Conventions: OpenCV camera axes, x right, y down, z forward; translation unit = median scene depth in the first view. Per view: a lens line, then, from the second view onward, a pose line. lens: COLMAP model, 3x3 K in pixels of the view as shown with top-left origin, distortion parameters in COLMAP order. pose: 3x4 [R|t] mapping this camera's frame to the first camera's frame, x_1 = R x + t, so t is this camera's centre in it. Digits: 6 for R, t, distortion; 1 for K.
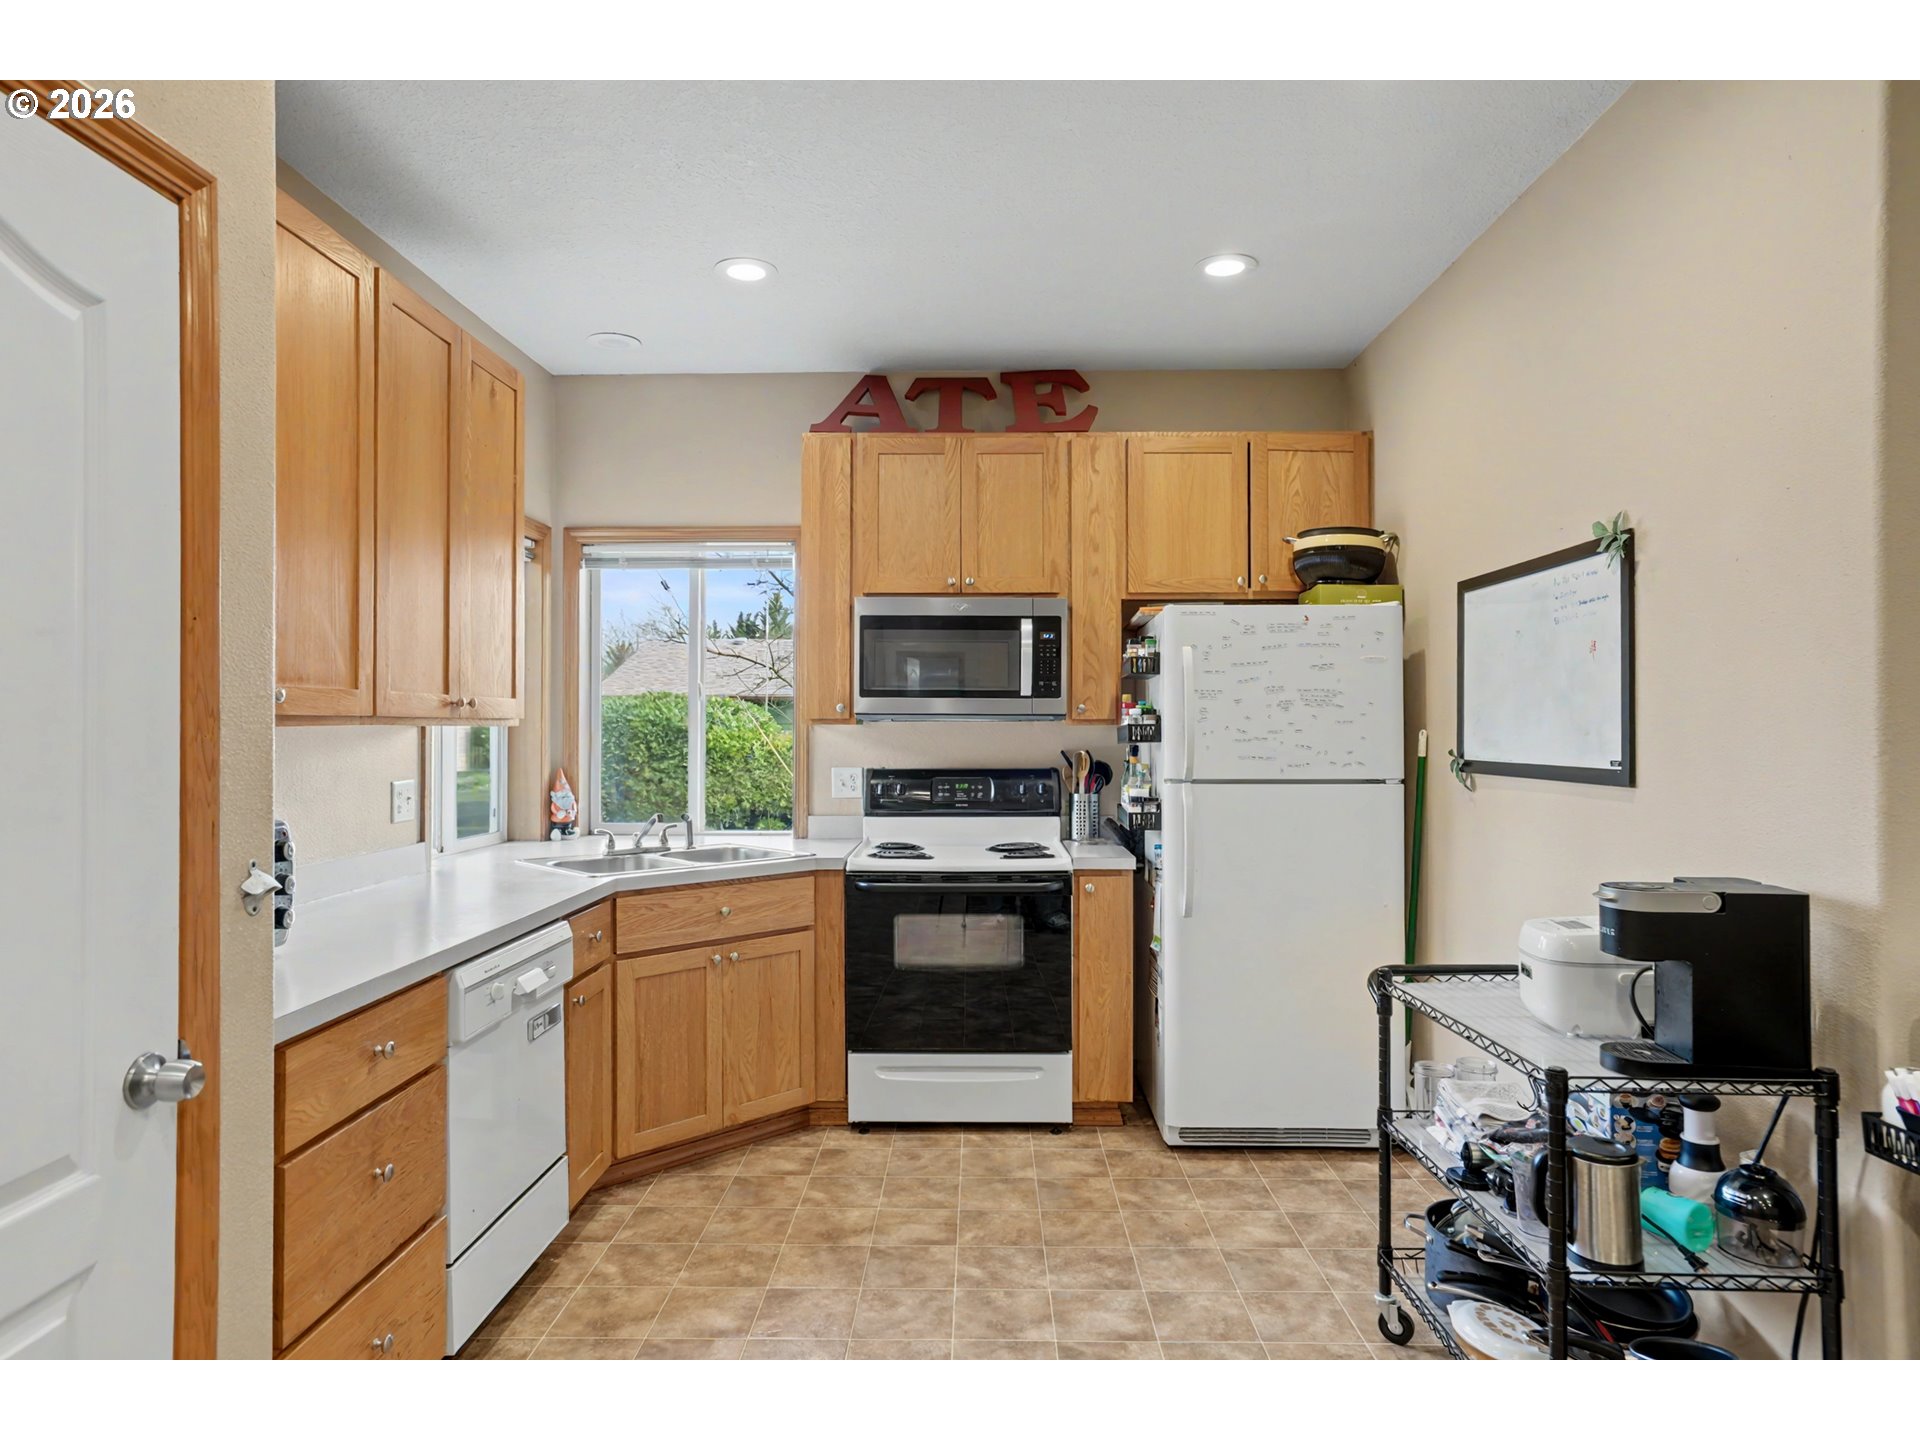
lens RADIAL K [[1113.6, 0, 960.3], [0, 1113.6, 720.2], [0, 0, 1]] dist [-0.023404, 0.000910]
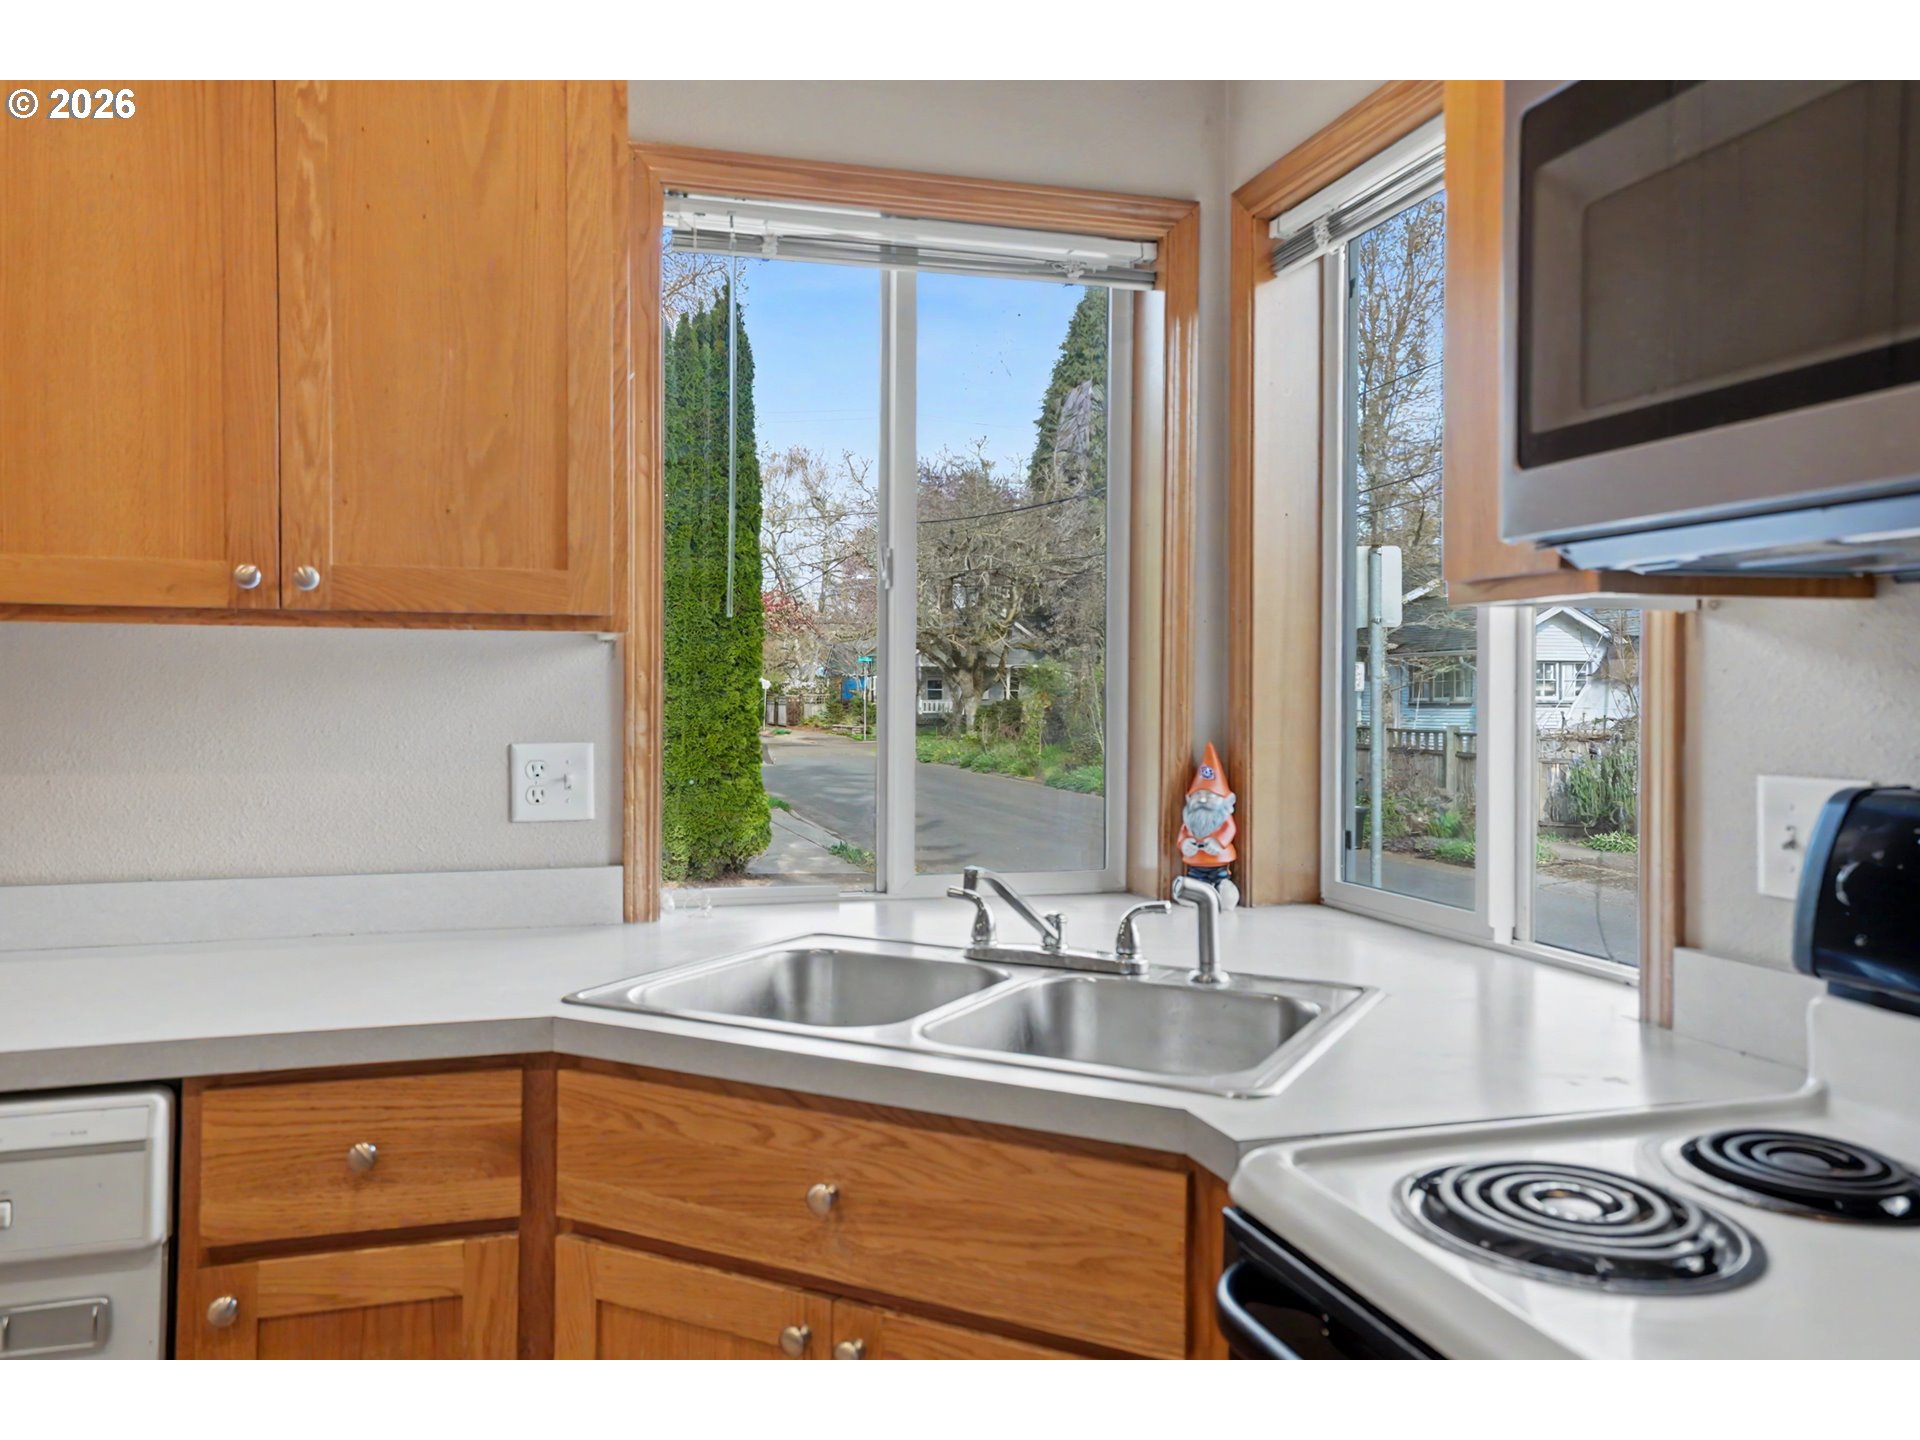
lens RADIAL K [[1426.0, 0, 948.3], [0, 1426.0, 713.5], [0, 0, 1]] dist [0.036062, 0.000442]
pose [[0.301218, 0.010527, -0.953497, 0.173510], [0.001086, 0.999935, 0.011383, 0.028473], [0.953555, -0.004464, 0.301187, 0.853058]]
